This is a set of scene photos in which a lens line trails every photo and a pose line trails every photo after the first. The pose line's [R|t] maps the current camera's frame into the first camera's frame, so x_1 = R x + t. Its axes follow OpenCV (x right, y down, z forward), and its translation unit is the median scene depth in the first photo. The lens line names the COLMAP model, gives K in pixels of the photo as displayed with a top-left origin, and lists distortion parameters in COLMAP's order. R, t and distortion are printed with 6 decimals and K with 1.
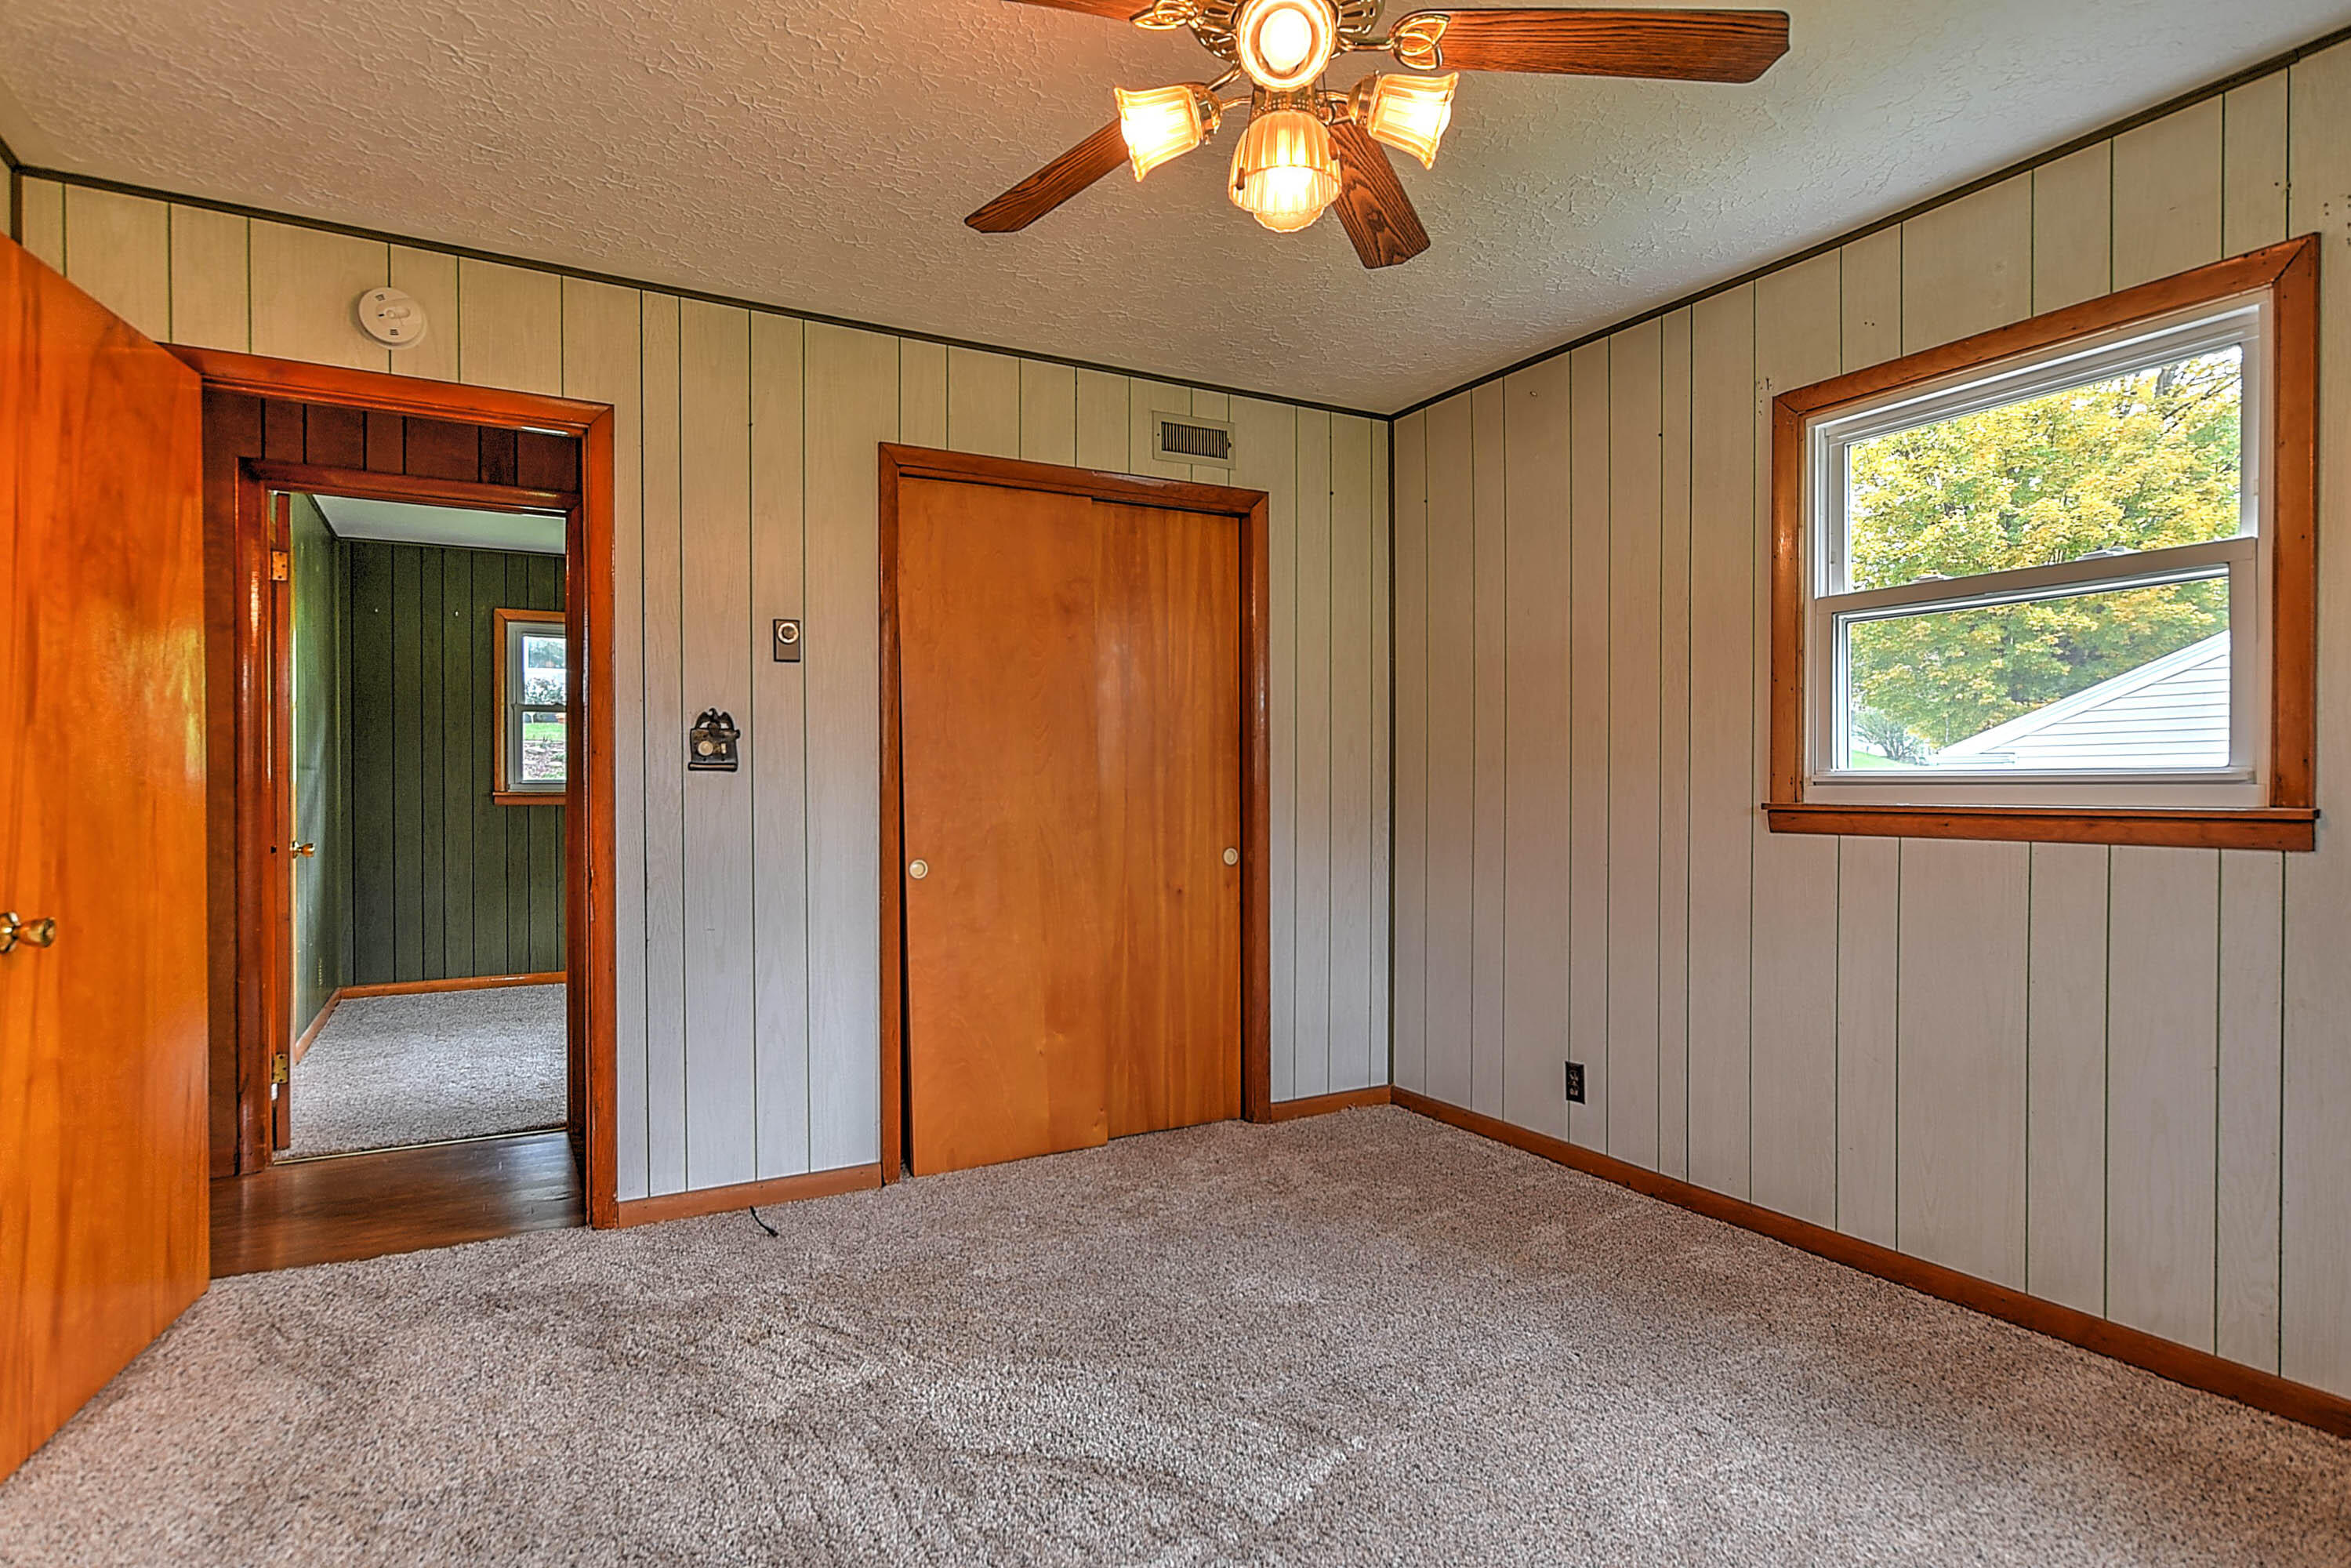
lens RADIAL K [[1224.3, 0, 1174.4], [0, 1224.3, 789.8], [0, 0, 1]] dist [-0.012812, 0.004128]
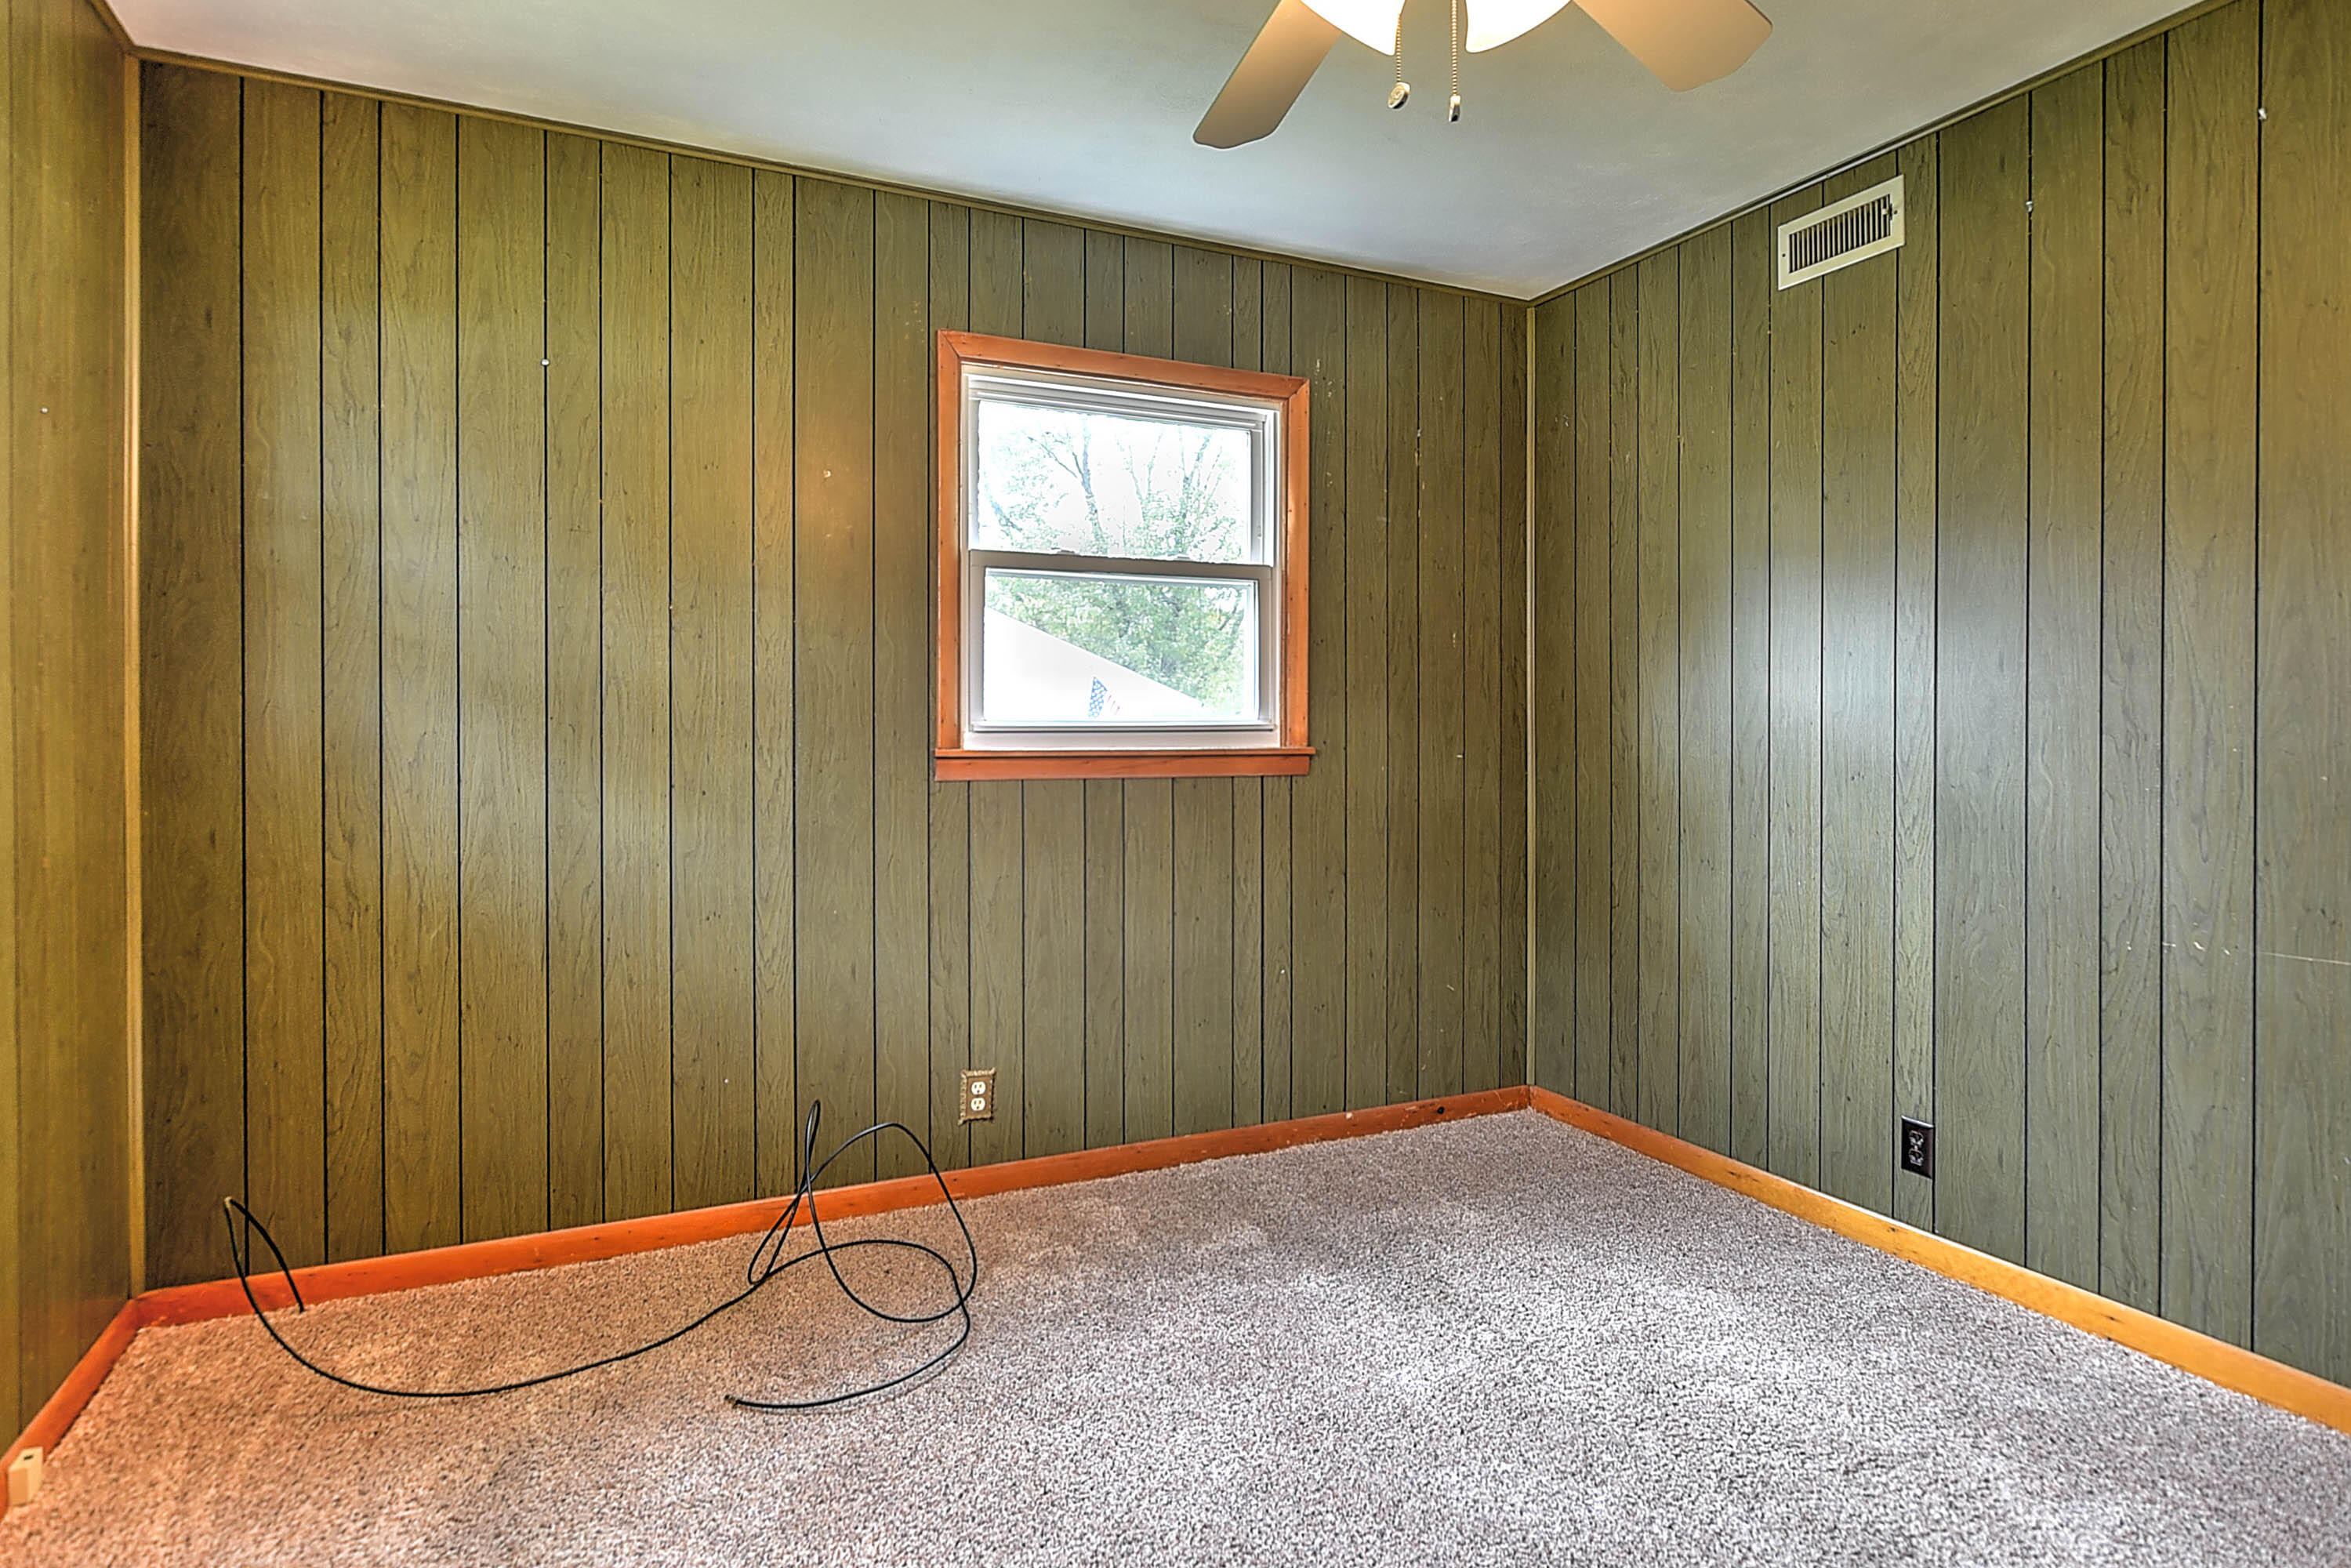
lens RADIAL K [[1224.3, 0, 1108.0], [0, 1224.3, 749.7], [0, 0, 1]] dist [-0.012812, 0.004128]
pose [[0.080324, -0.005394, 0.996754, -0.663186], [0.009877, 0.999941, 0.004615, 0.004559], [-0.996720, 0.009475, 0.080373, 1.155567]]
